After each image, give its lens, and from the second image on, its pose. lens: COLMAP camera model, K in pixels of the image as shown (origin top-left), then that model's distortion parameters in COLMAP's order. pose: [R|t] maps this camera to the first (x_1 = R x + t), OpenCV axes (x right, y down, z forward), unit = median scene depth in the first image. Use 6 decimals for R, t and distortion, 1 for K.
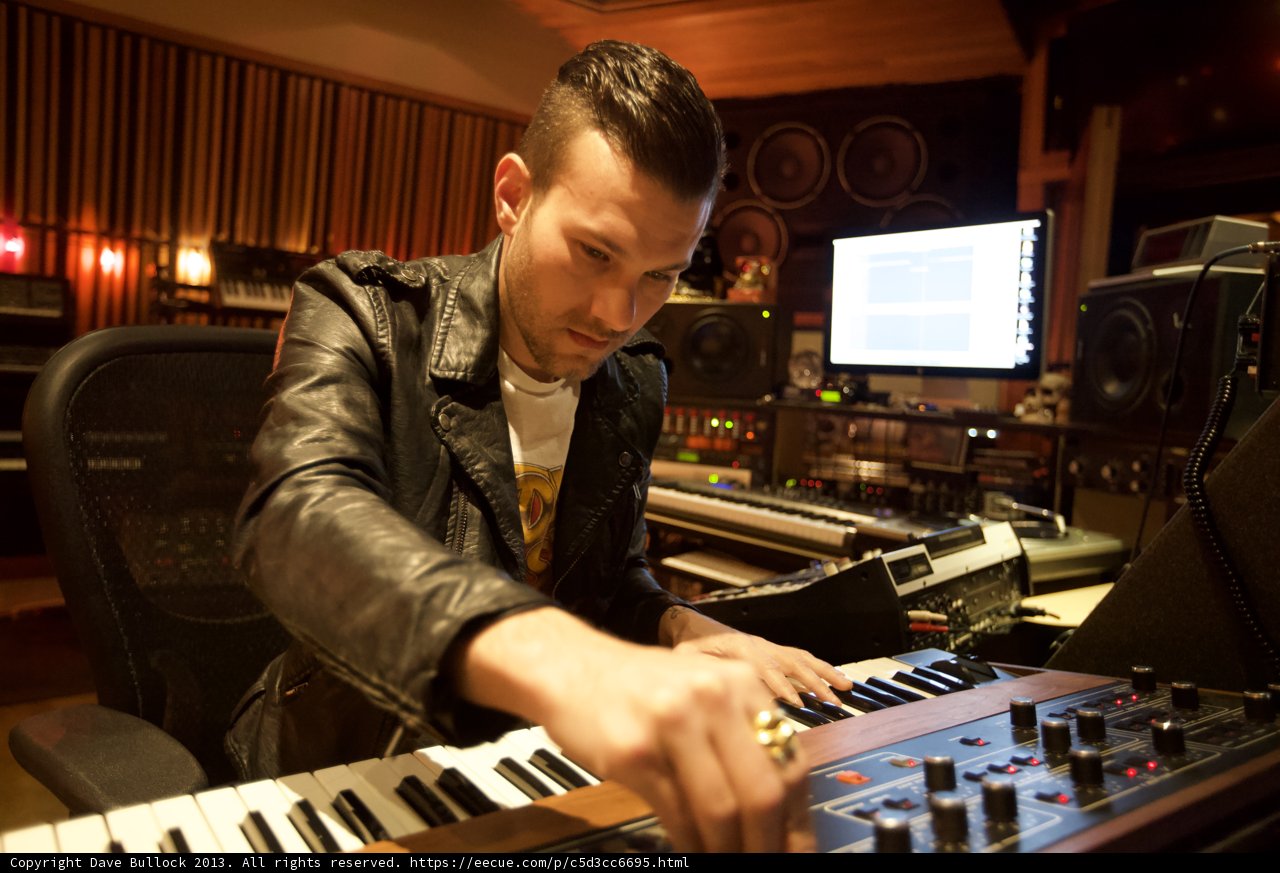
lens RADIAL K [[925.6, 0, 636.0], [0, 925.6, 434.1], [0, 0, 1]] dist [-0.005372, 0.049539]
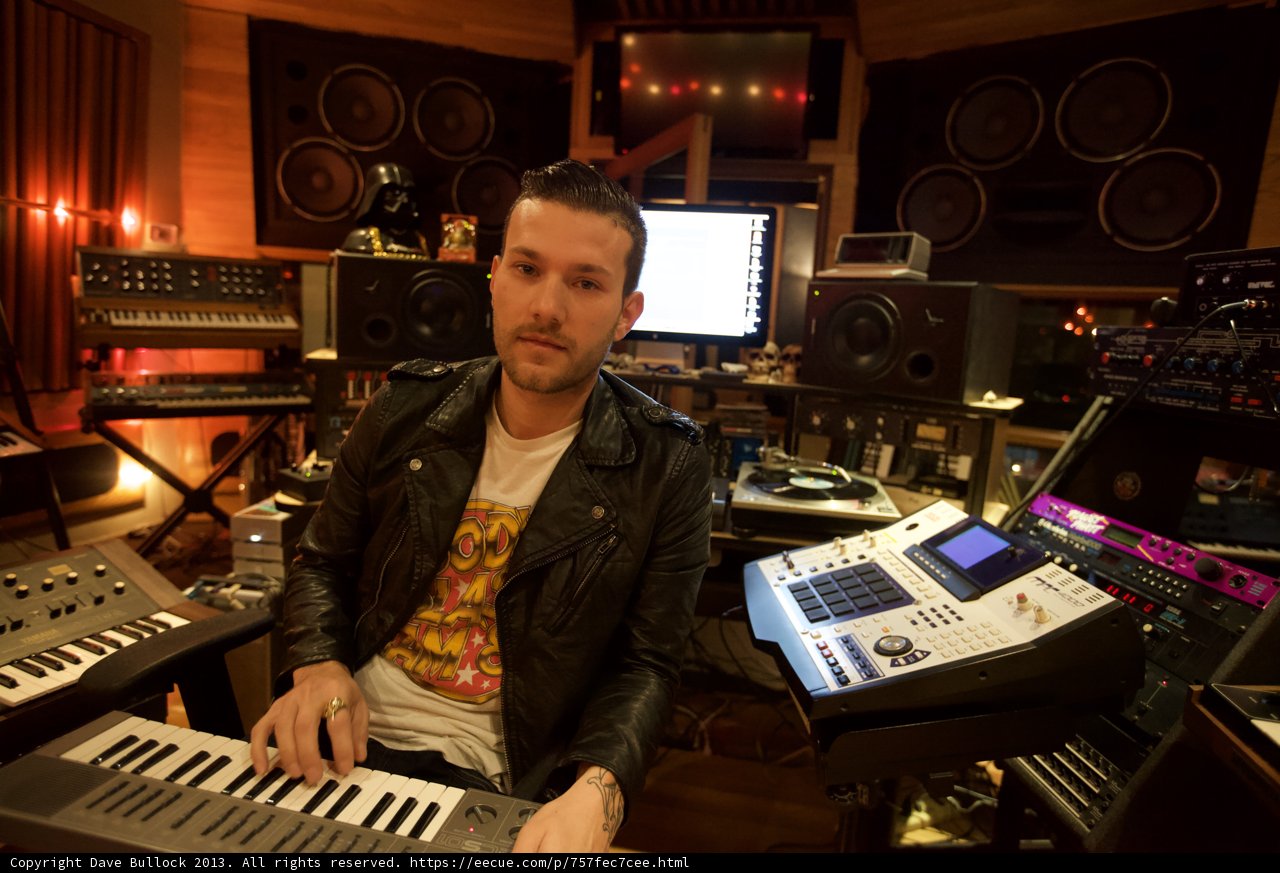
lens RADIAL K [[676.1, 0, 642.1], [0, 676.1, 437.0], [0, 0, 1]] dist [-0.030097, 0.000885]
pose [[0.753503, -0.135684, 0.643291, -0.236649], [0.029741, 0.984505, 0.172818, -0.083833], [-0.656772, -0.111087, 0.745862, 0.349159]]
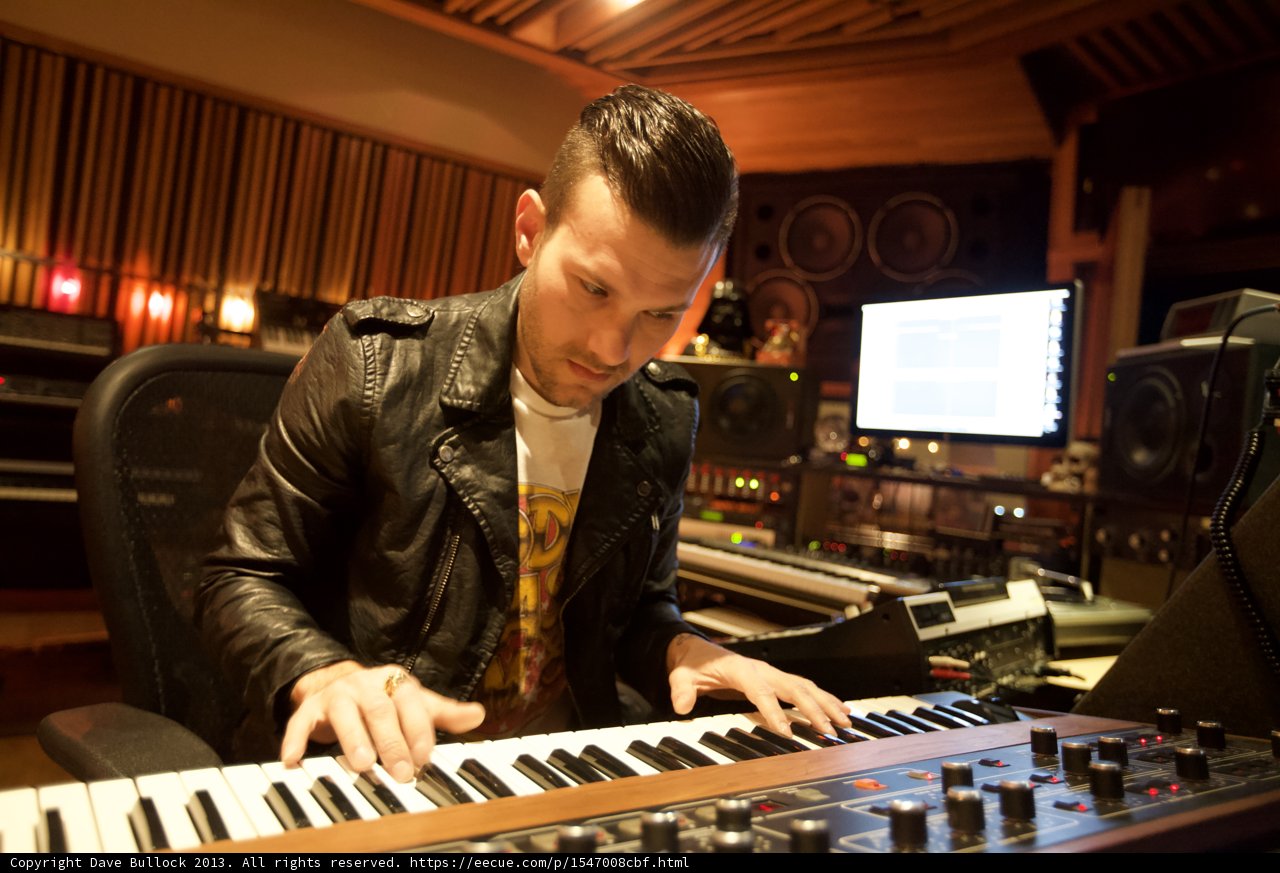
lens RADIAL K [[925.6, 0, 636.3], [0, 925.6, 436.3], [0, 0, 1]] dist [-0.005372, 0.049539]
pose [[0.998839, 0.039540, -0.027534, -0.001148], [-0.041466, 0.996448, -0.073296, 0.017585], [0.024538, 0.074353, 0.996930, -0.006982]]
